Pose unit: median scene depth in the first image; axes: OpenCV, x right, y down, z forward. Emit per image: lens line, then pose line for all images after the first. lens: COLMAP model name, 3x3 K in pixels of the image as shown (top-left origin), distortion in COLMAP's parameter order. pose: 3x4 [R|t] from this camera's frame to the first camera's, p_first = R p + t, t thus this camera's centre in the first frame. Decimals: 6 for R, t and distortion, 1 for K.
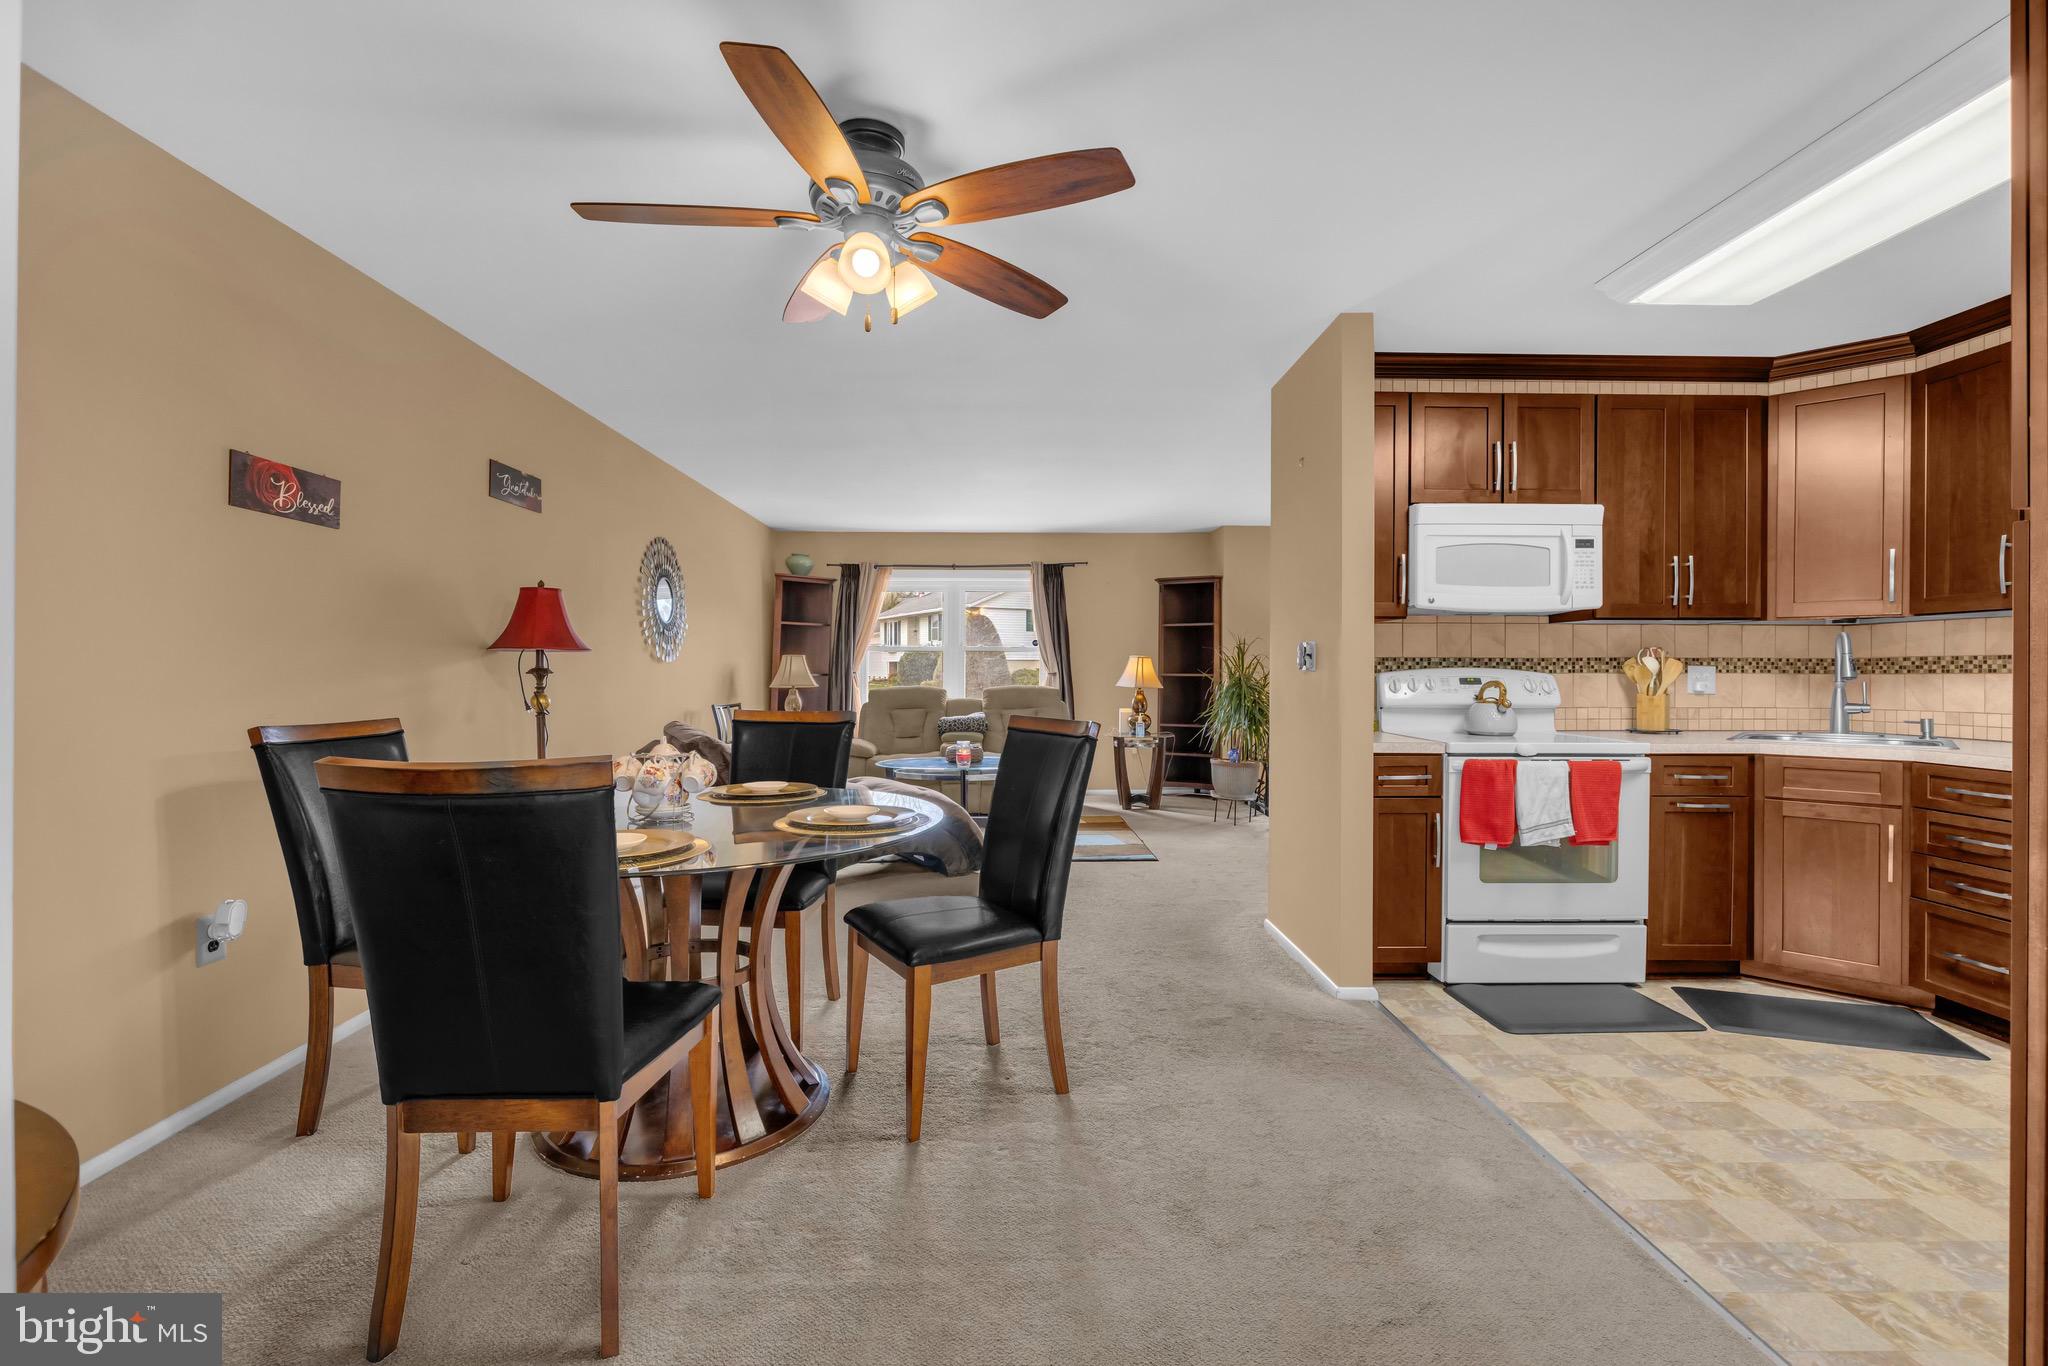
lens RADIAL K [[925.8, 0, 1007.8], [0, 925.8, 671.9], [0, 0, 1]] dist [-0.001098, -0.000104]
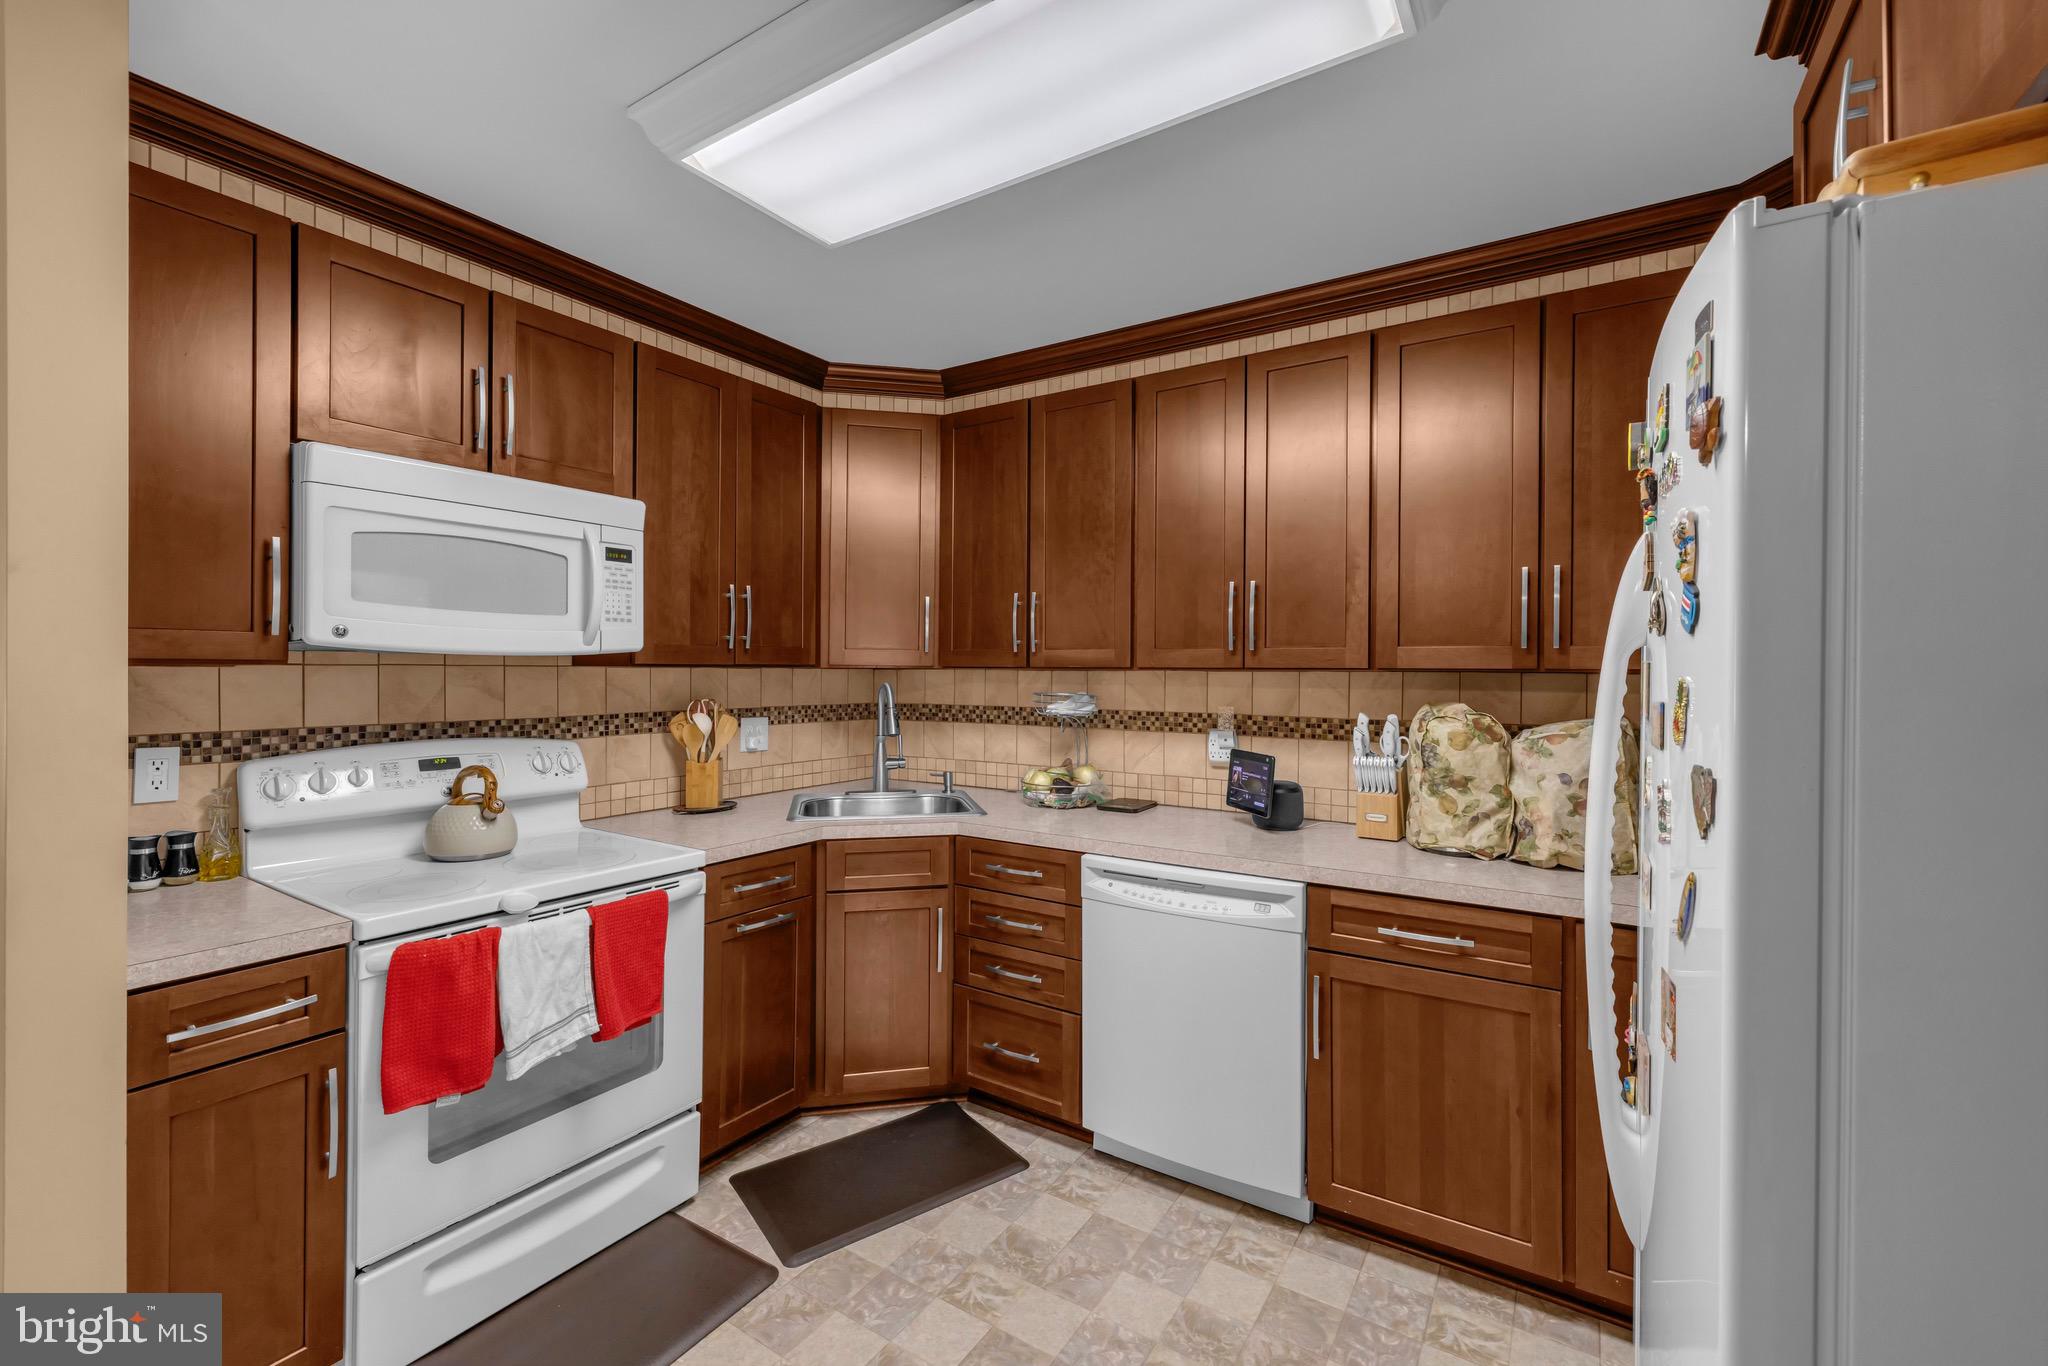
lens RADIAL K [[859.6, 0, 1020.6], [0, 859.6, 672.2], [0, 0, 1]] dist [0.000210, 0.000455]
pose [[0.560392, -0.002324, 0.828224, 0.267000], [-0.004281, 0.999975, 0.005703, -0.057702], [-0.828217, -0.006742, 0.560368, 0.404016]]
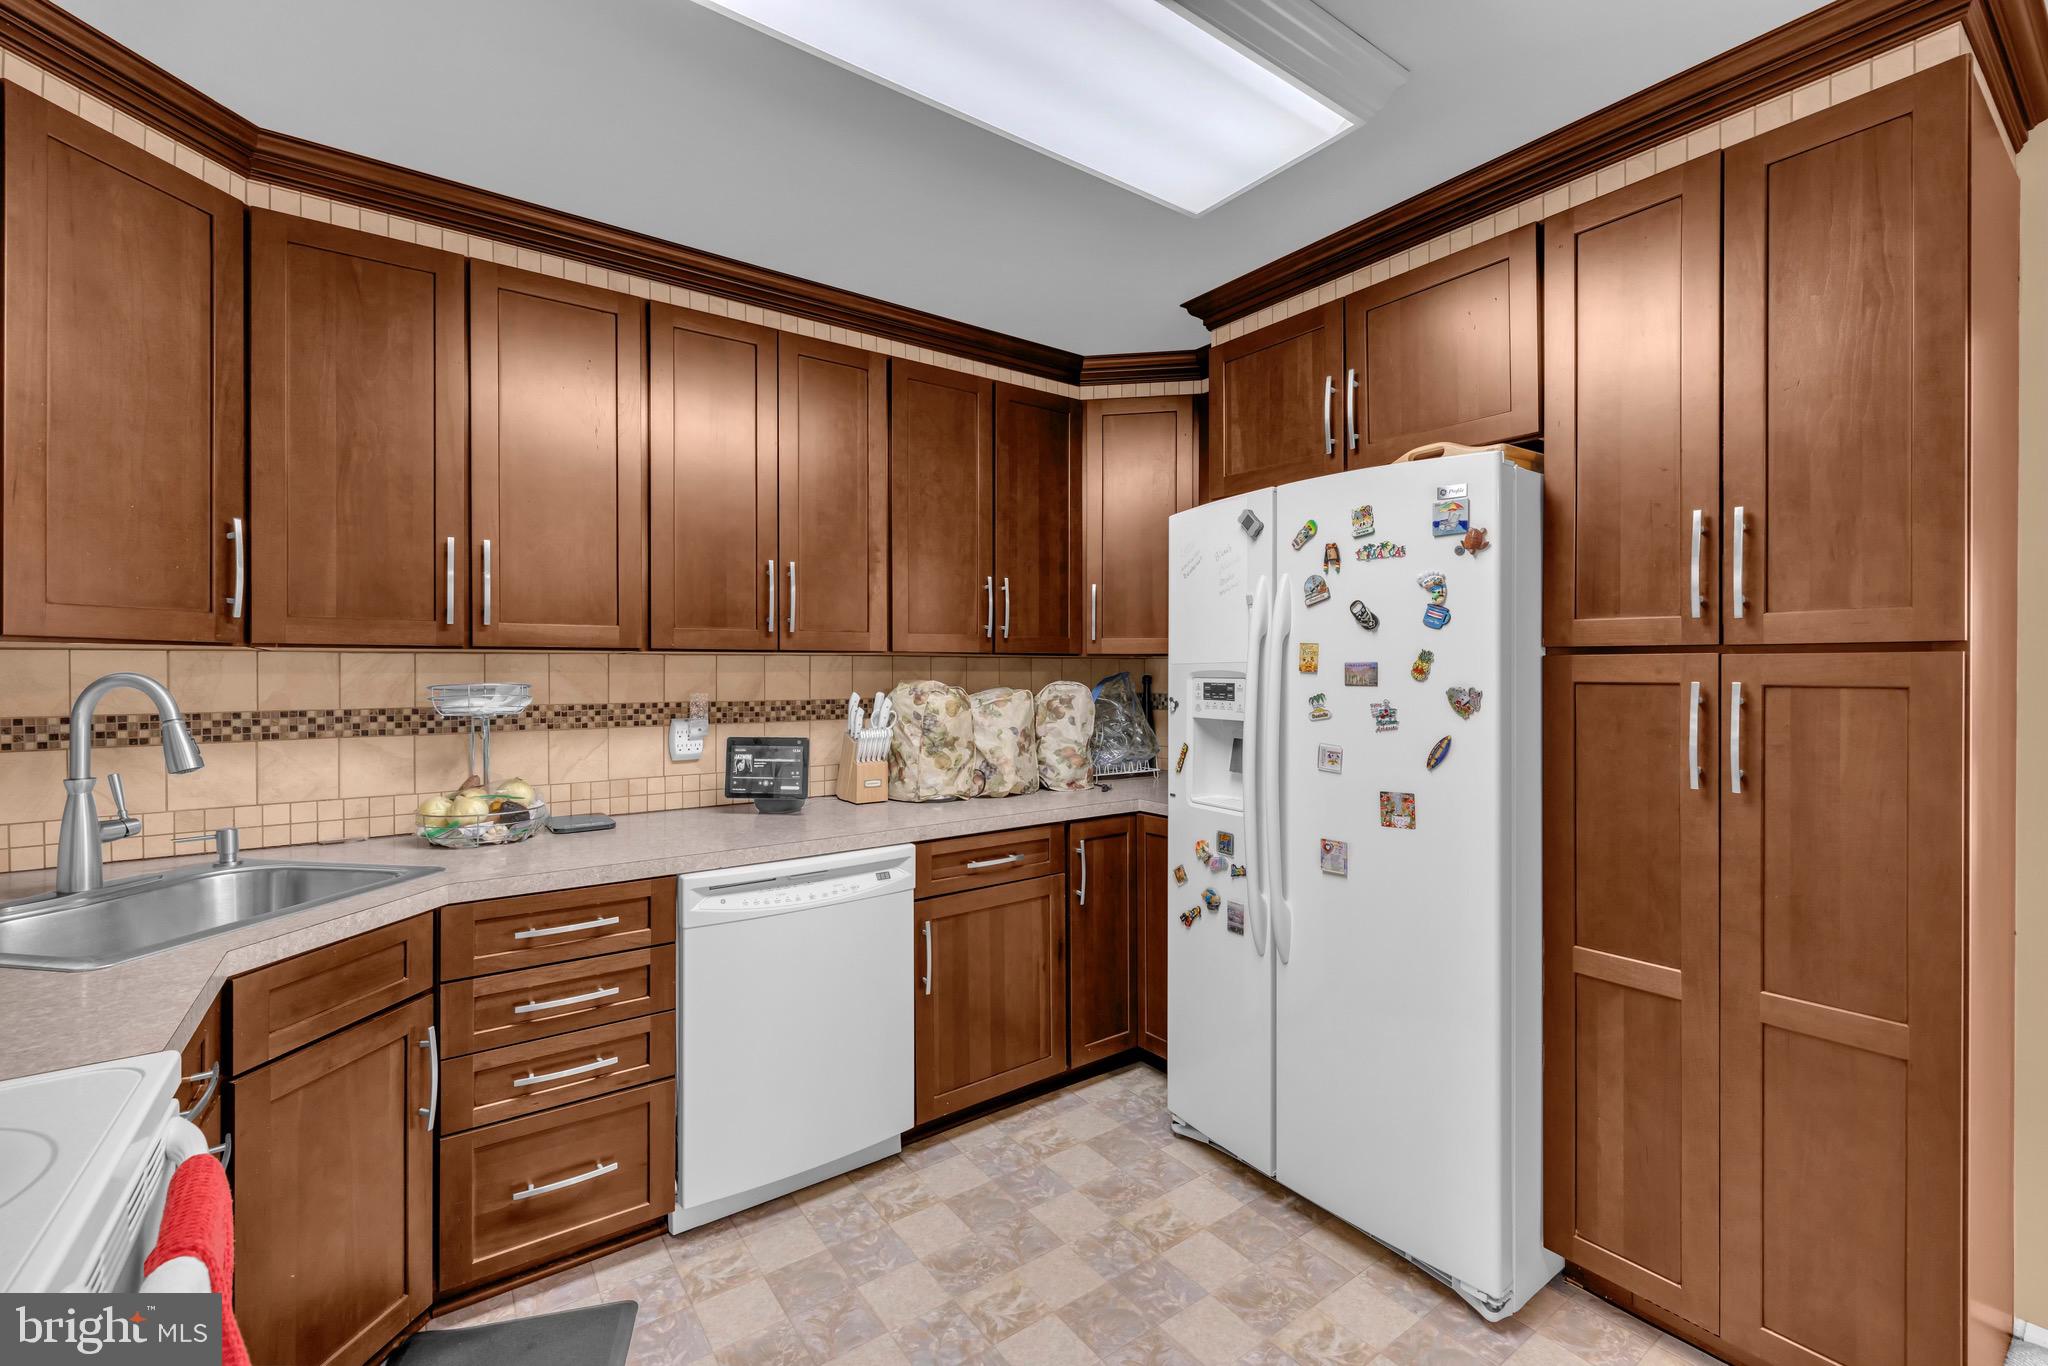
lens RADIAL K [[859.6, 0, 1020.6], [0, 859.6, 672.2], [0, 0, 1]] dist [0.000210, 0.000455]
pose [[-0.569346, -0.004791, 0.822084, 0.278532], [-0.000354, 0.999984, 0.005582, -0.044930], [-0.822098, 0.002888, -0.569339, 0.856669]]
